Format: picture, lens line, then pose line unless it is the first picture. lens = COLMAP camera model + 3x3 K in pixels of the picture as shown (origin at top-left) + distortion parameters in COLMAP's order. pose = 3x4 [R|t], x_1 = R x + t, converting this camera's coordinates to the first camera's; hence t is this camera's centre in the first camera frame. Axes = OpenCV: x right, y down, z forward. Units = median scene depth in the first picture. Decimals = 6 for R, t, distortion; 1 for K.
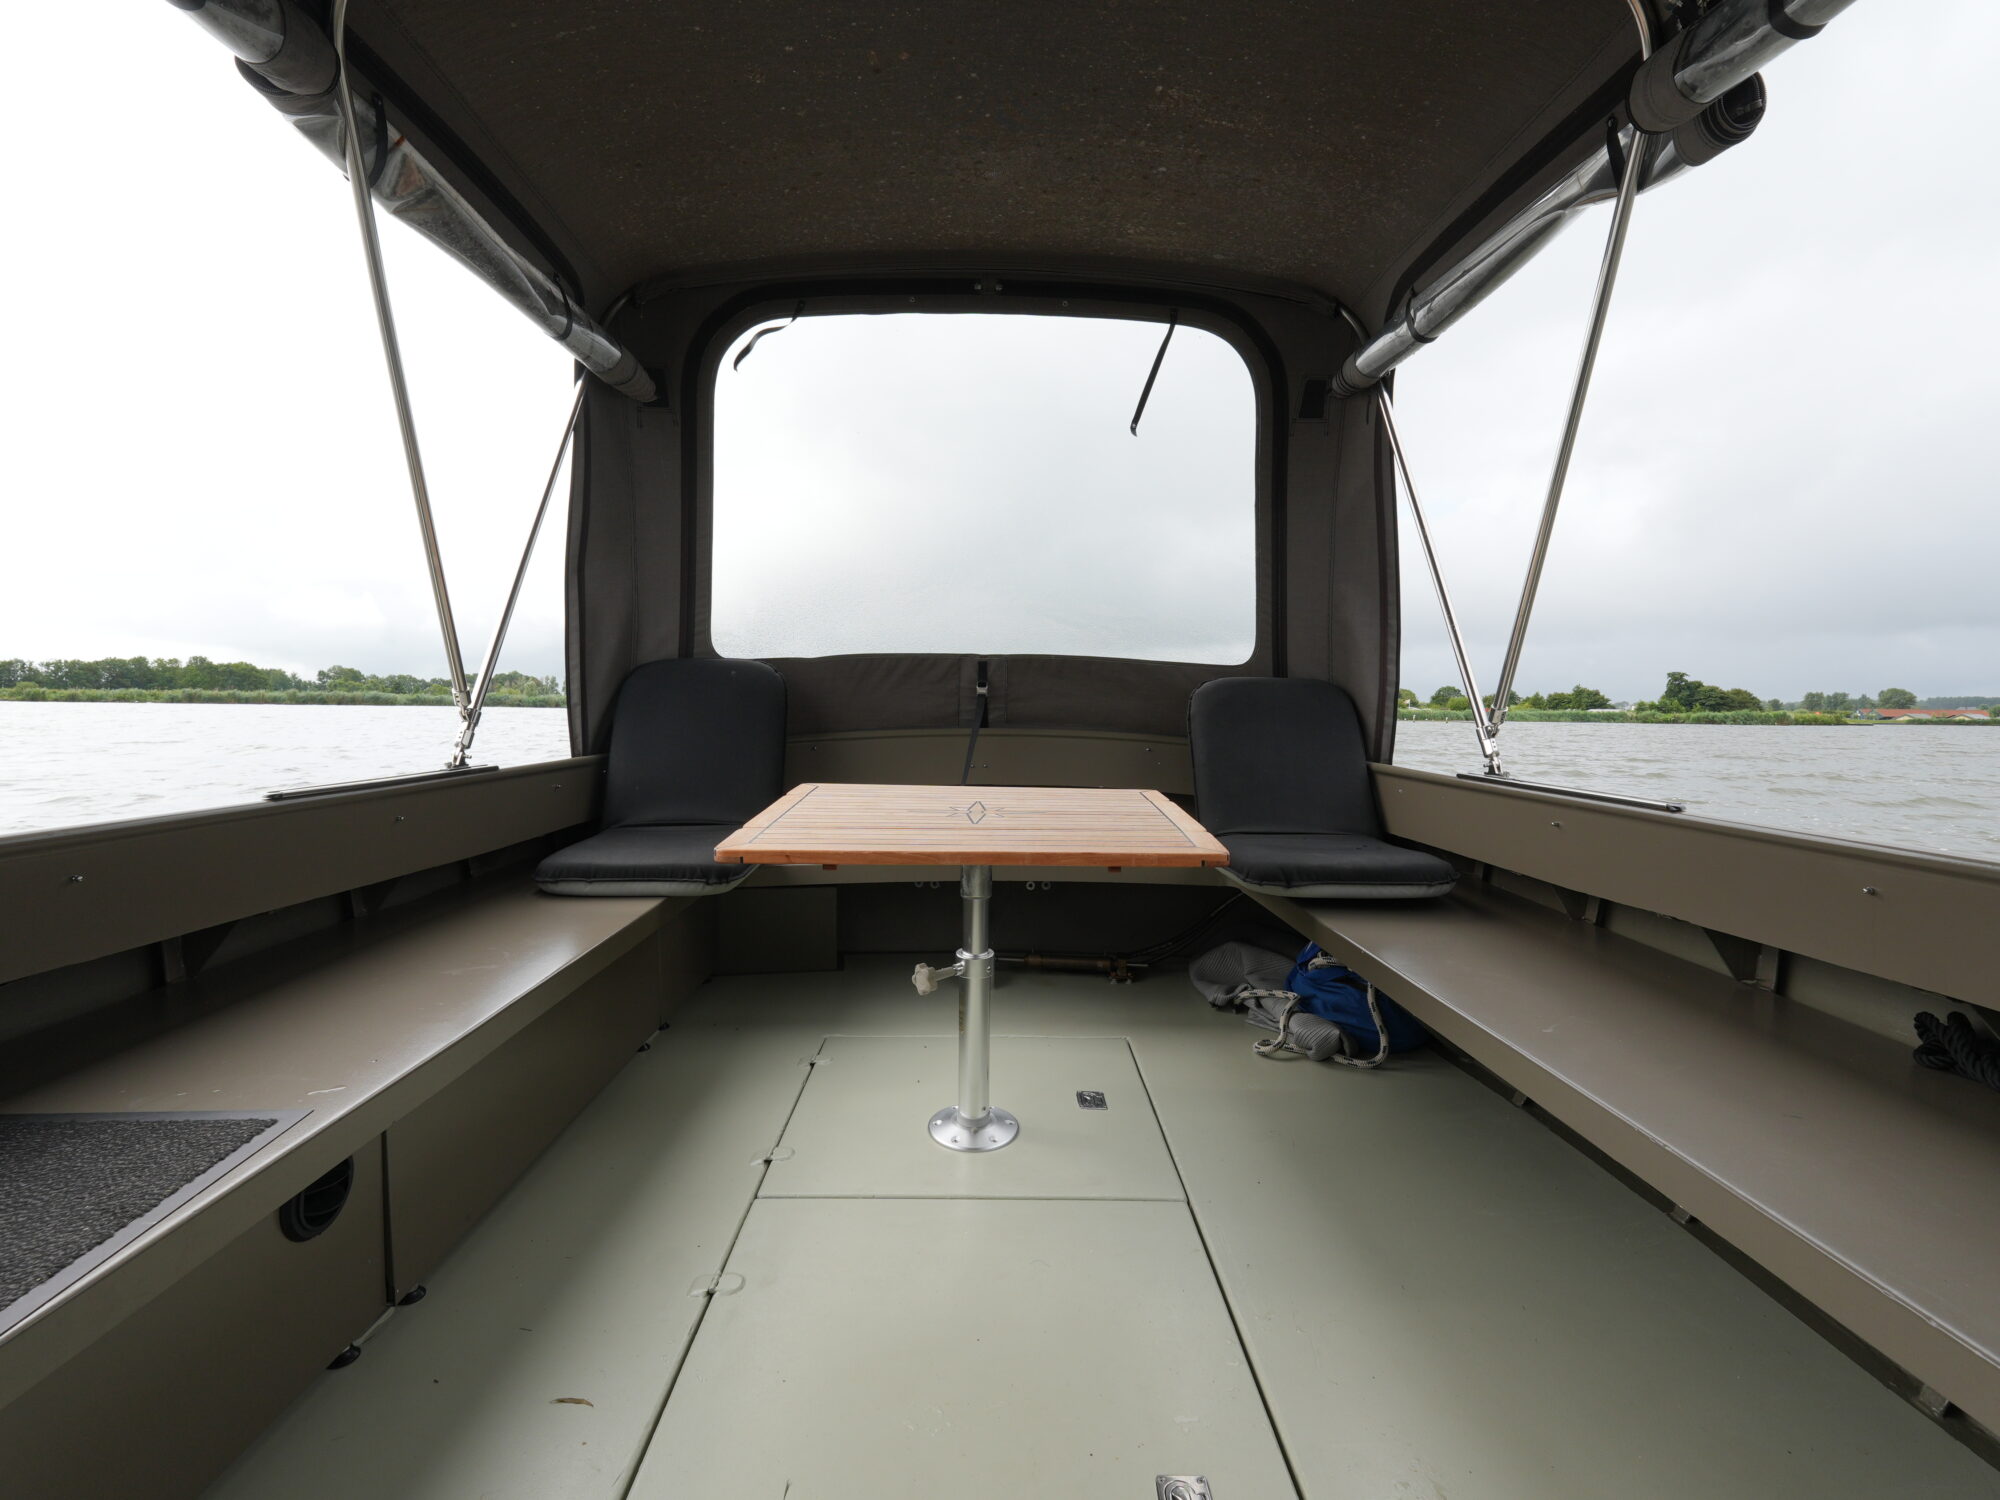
lens RADIAL K [[873.9, 0, 983.6], [0, 873.9, 749.1], [0, 0, 1]] dist [0.001899, 0.000090]
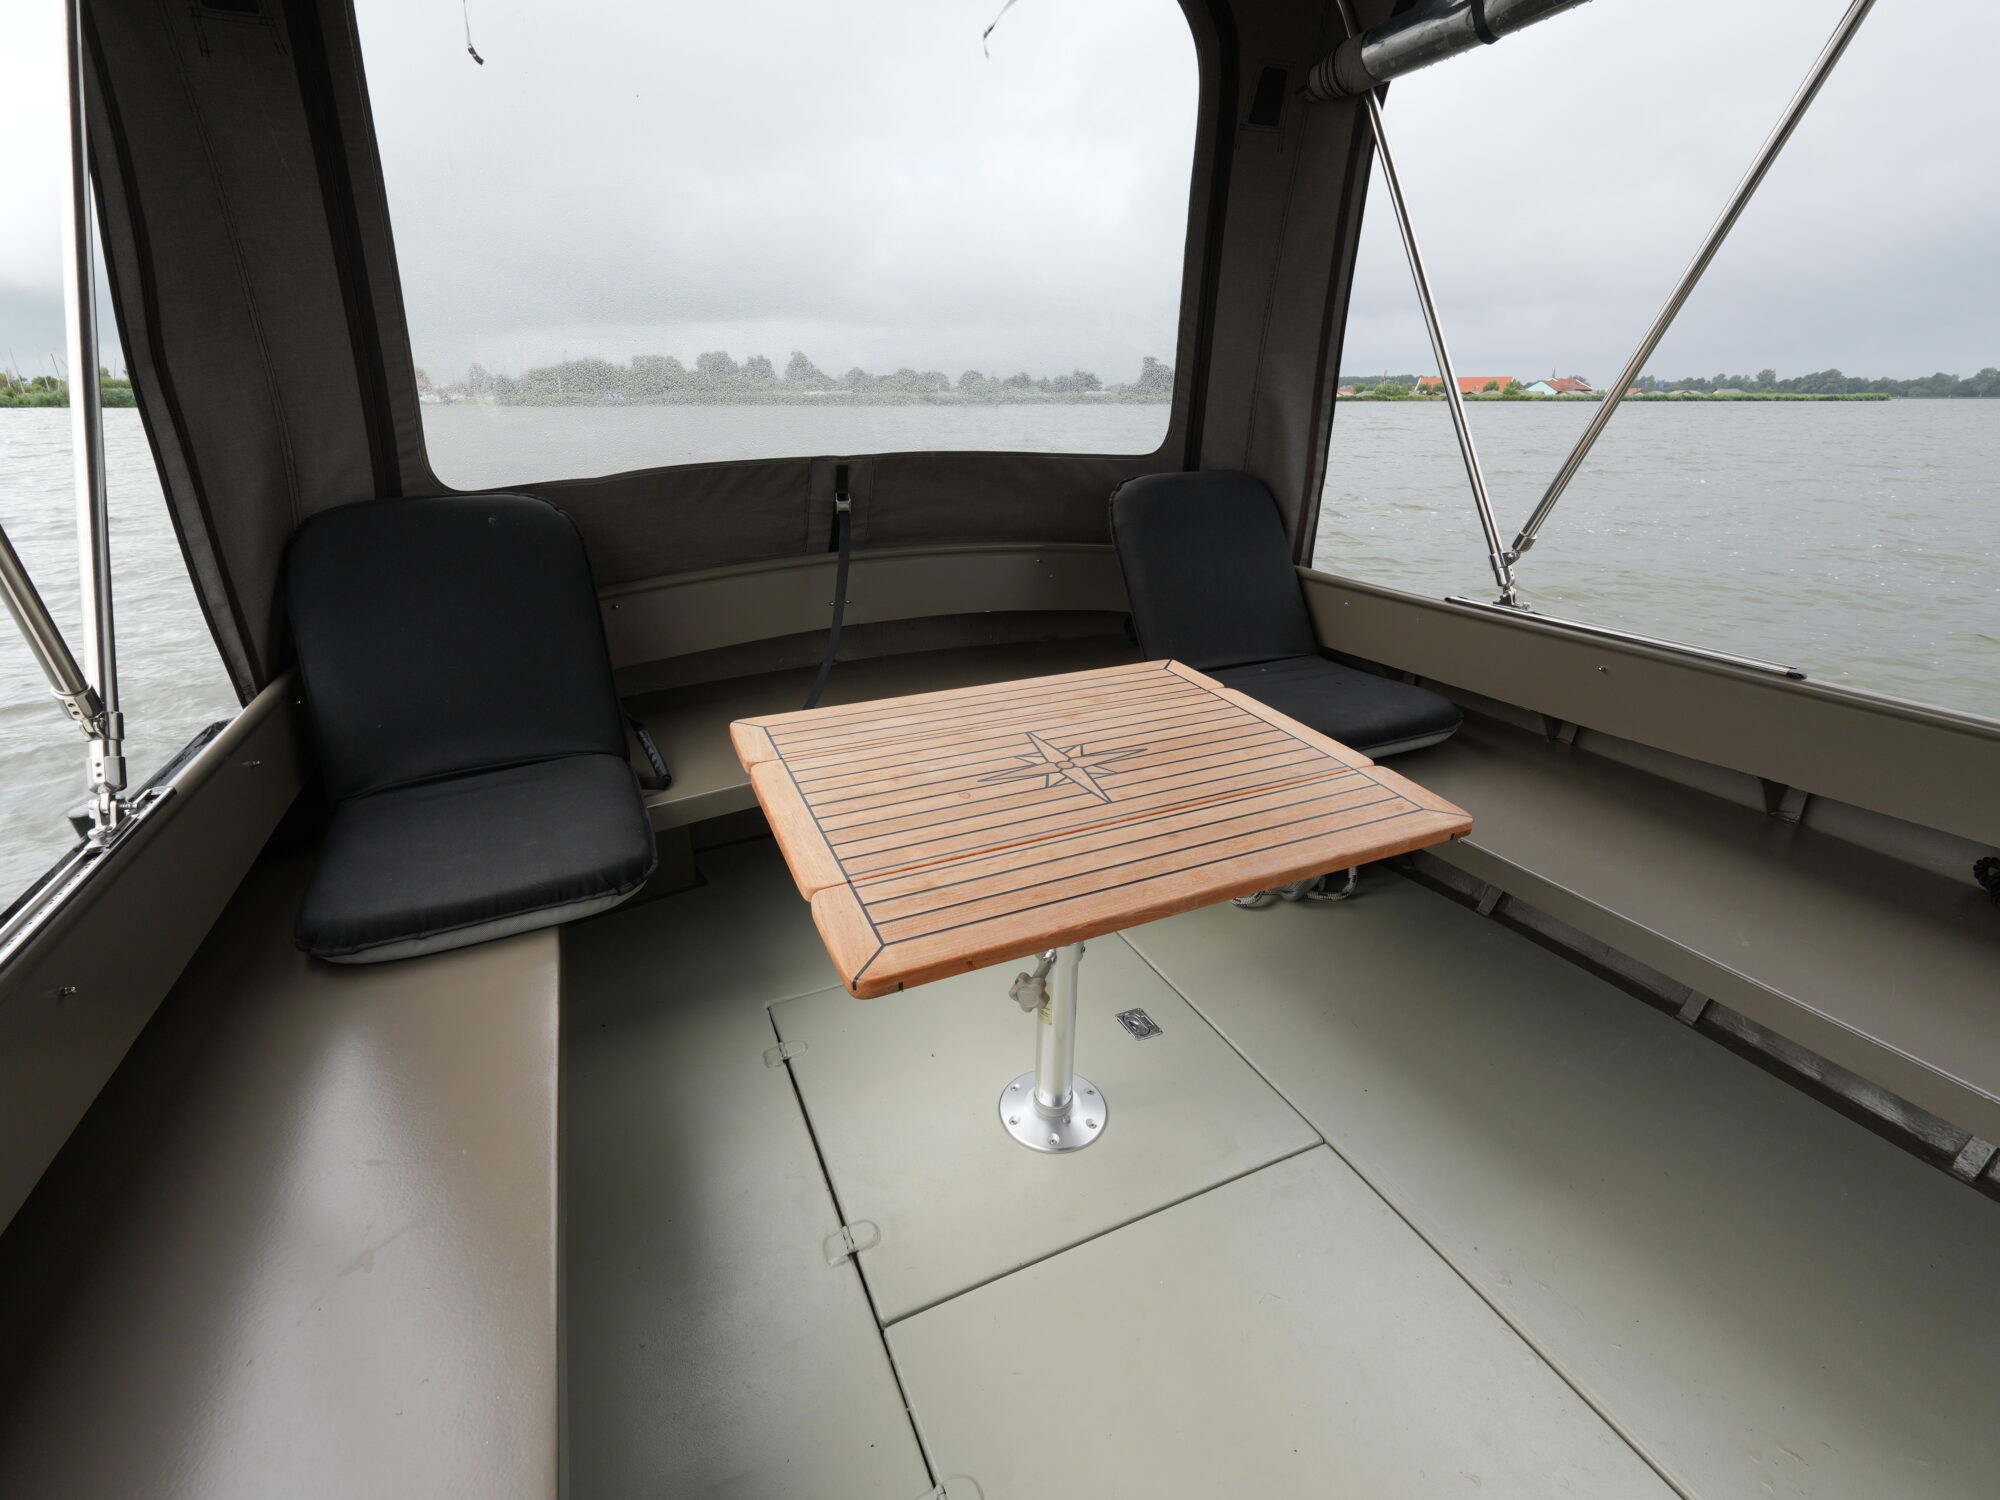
lens RADIAL K [[909.6, 0, 1000.0], [0, 909.6, 750.0], [0, 0, 1]] dist [0.001708, -0.000036]
pose [[0.921389, -0.167927, 0.350489, -0.230623], [0.054516, 0.948761, 0.311257, -0.128385], [-0.384799, -0.267682, 0.883332, 0.255114]]
